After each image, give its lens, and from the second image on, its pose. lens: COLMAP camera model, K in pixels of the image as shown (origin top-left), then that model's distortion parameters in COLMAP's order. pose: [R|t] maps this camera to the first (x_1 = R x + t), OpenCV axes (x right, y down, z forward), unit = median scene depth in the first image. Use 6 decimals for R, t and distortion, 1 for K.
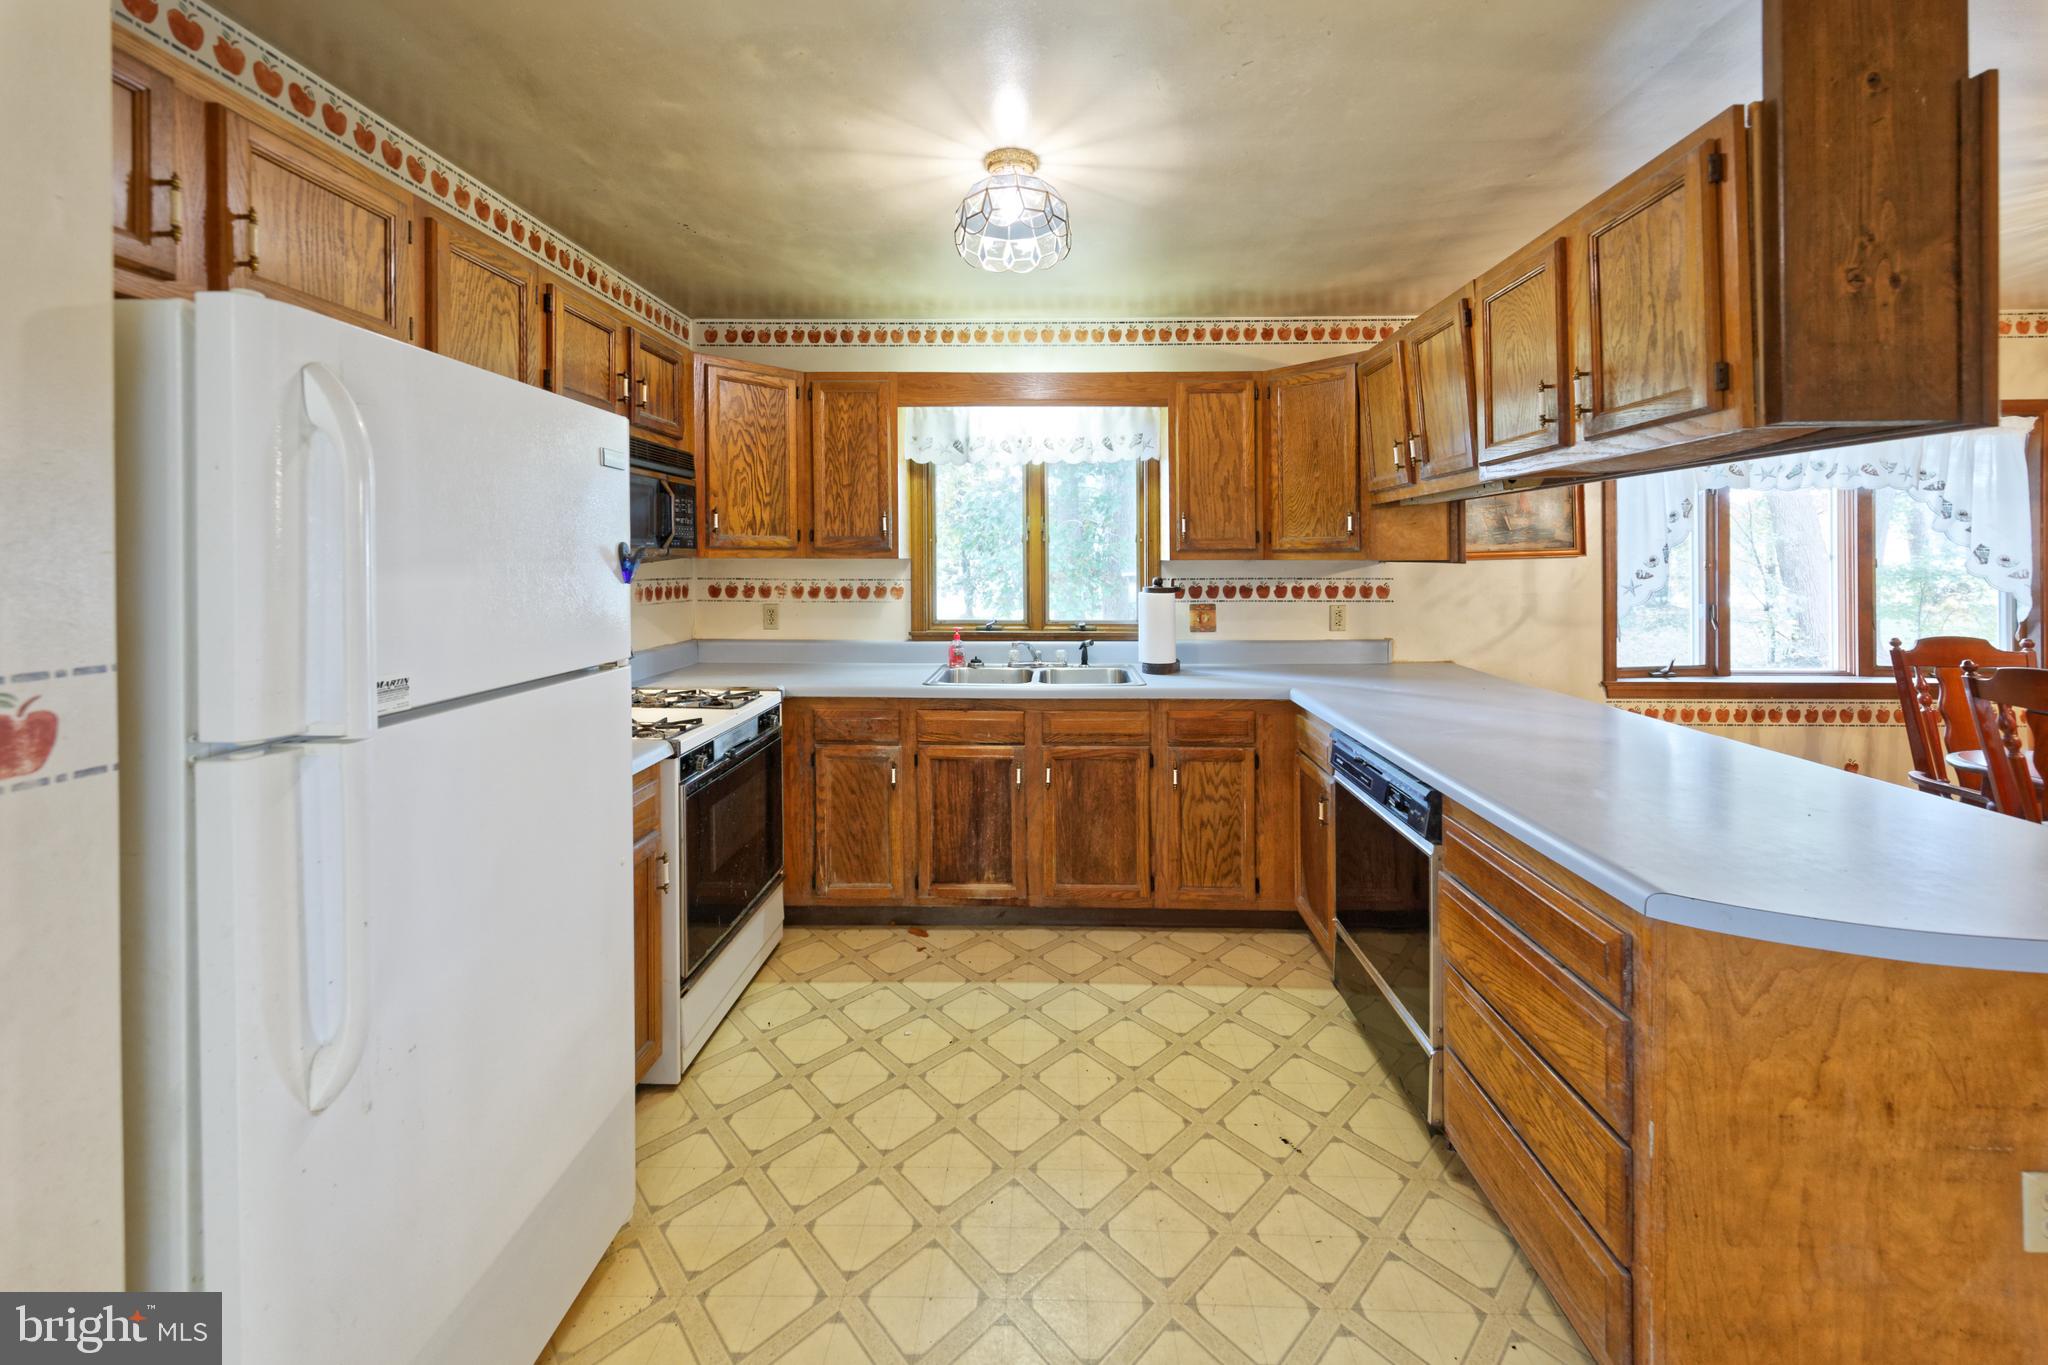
lens RADIAL K [[769.9, 0, 1026.8], [0, 769.9, 571.6], [0, 0, 1]] dist [0.012637, -0.002561]
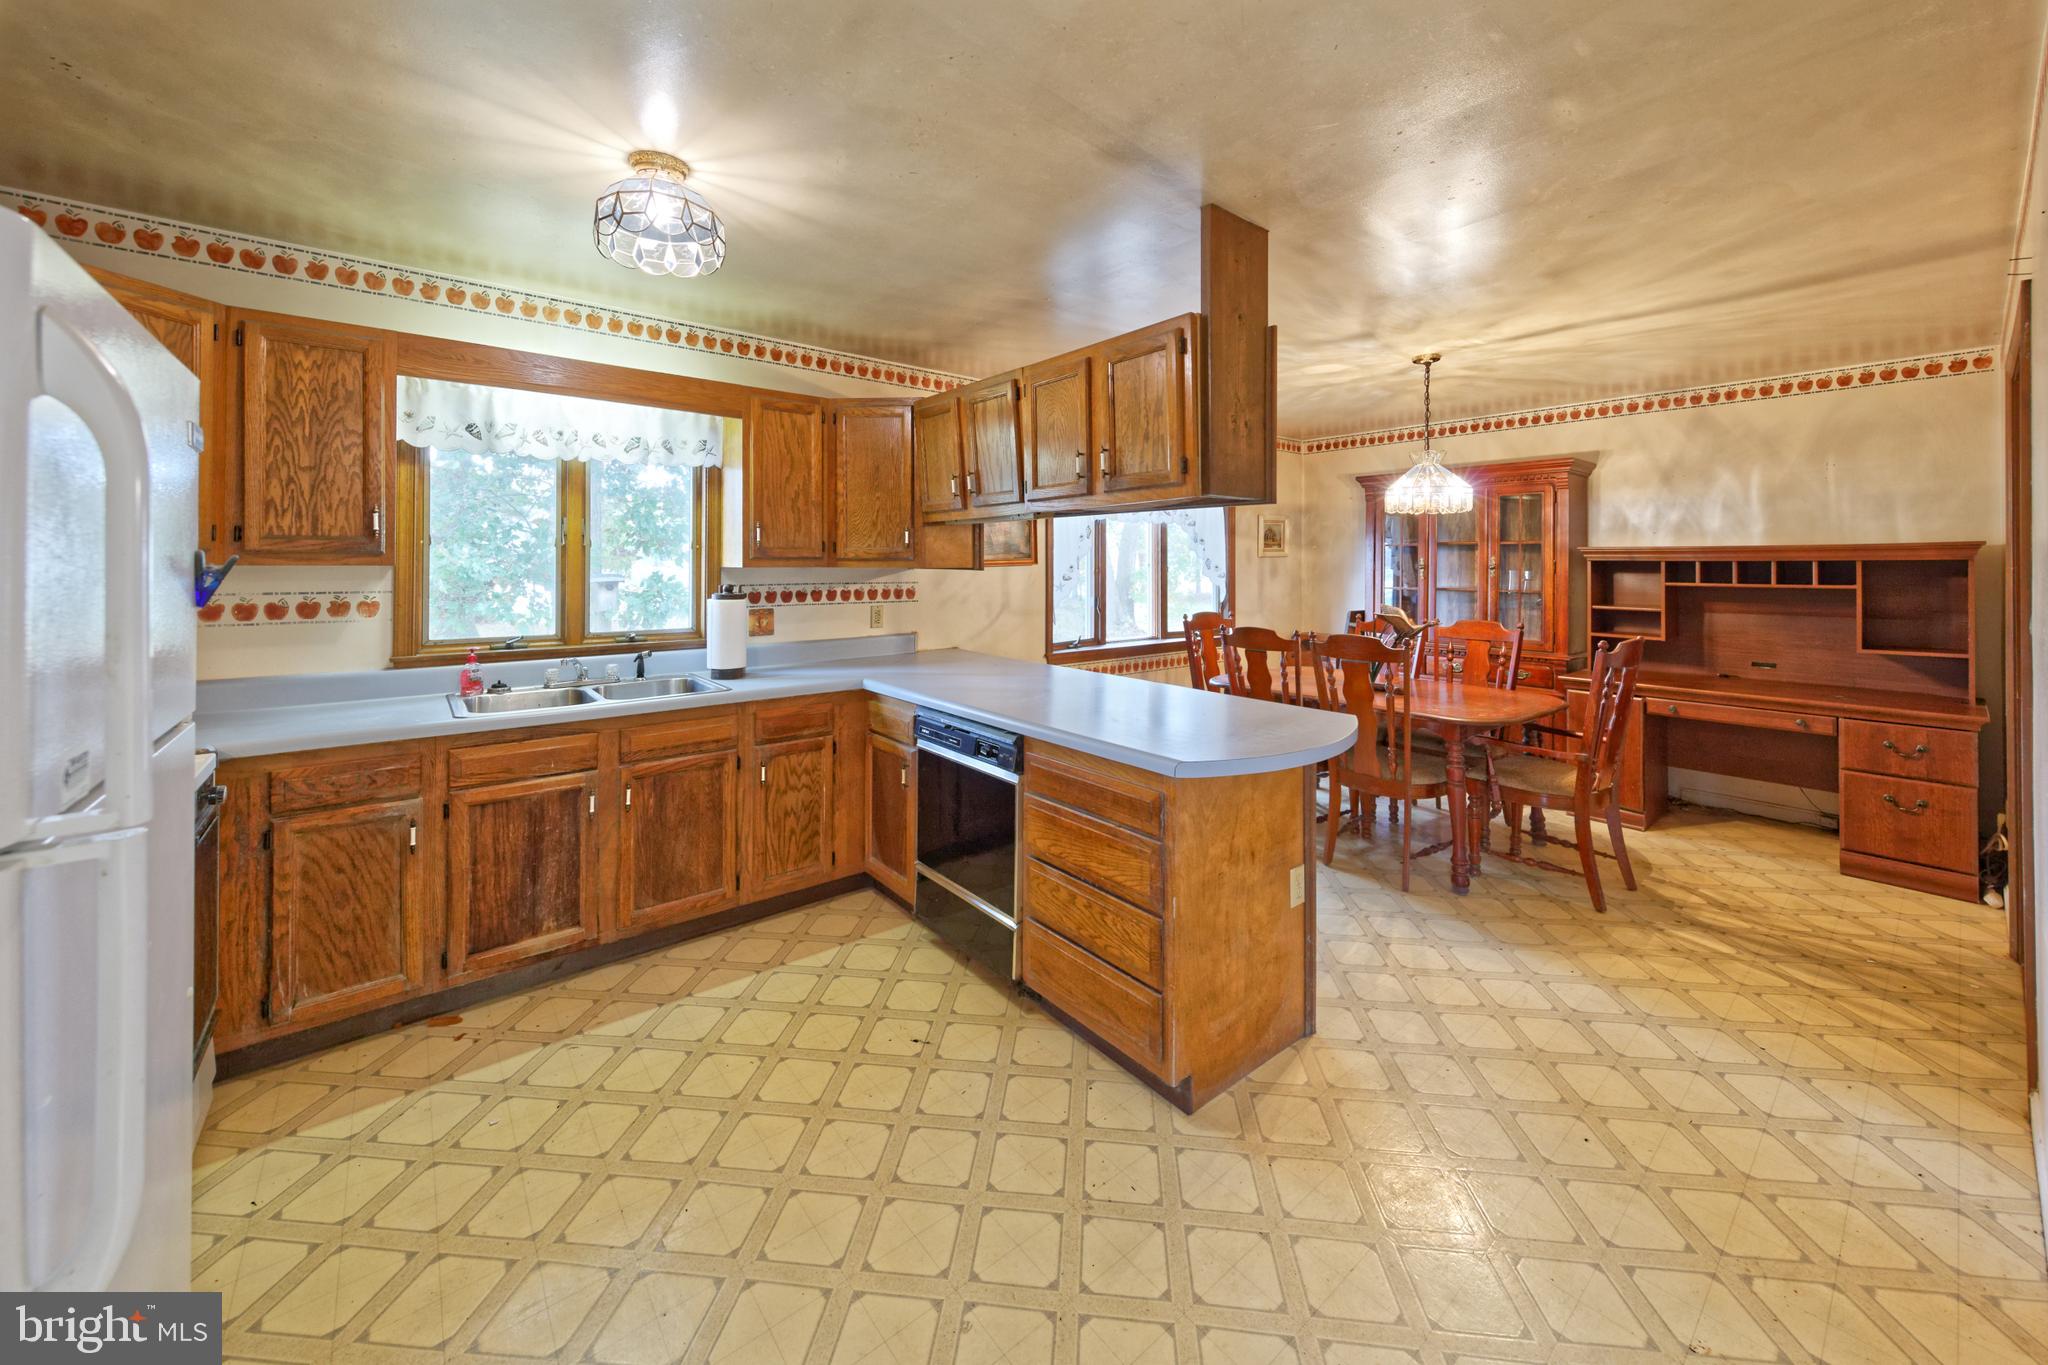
lens RADIAL K [[769.9, 0, 1026.8], [0, 769.9, 571.6], [0, 0, 1]] dist [0.012637, -0.002561]
pose [[0.756564, -0.004128, 0.653907, -0.215052], [0.006748, 0.999976, -0.001494, -0.005482], [-0.653885, 0.005543, 0.756574, -0.031952]]
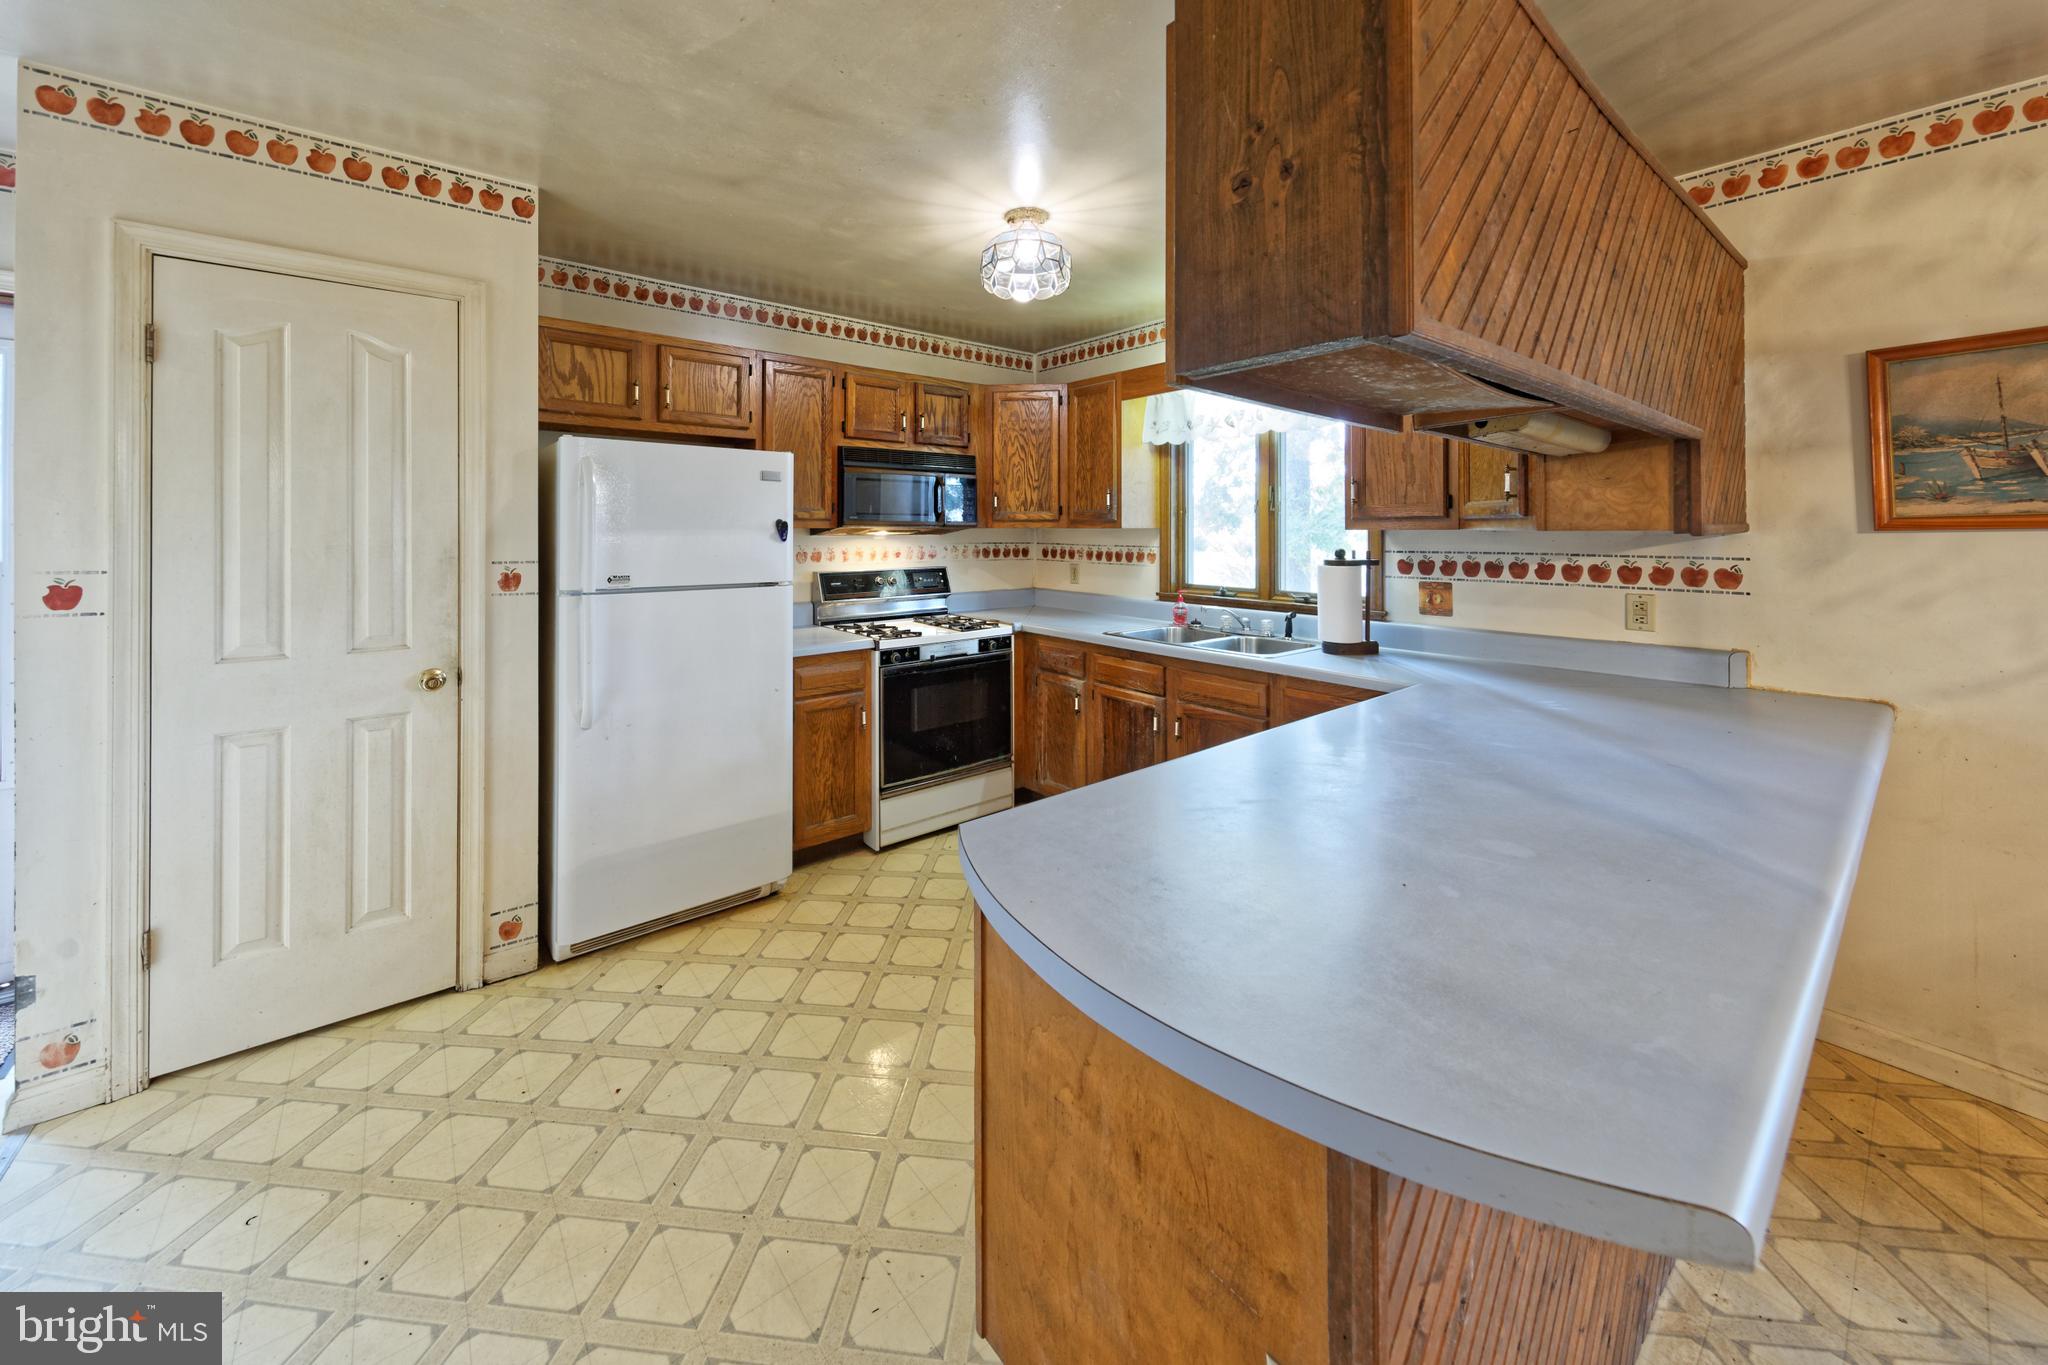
lens RADIAL K [[729.5, 0, 984.0], [0, 729.5, 537.8], [0, 0, 1]] dist [0.009497, -0.000107]
pose [[0.642507, 0.008906, -0.766228, 0.613802], [-0.011519, 0.999932, 0.001964, -0.002463], [0.766193, 0.007565, 0.642566, 0.127217]]
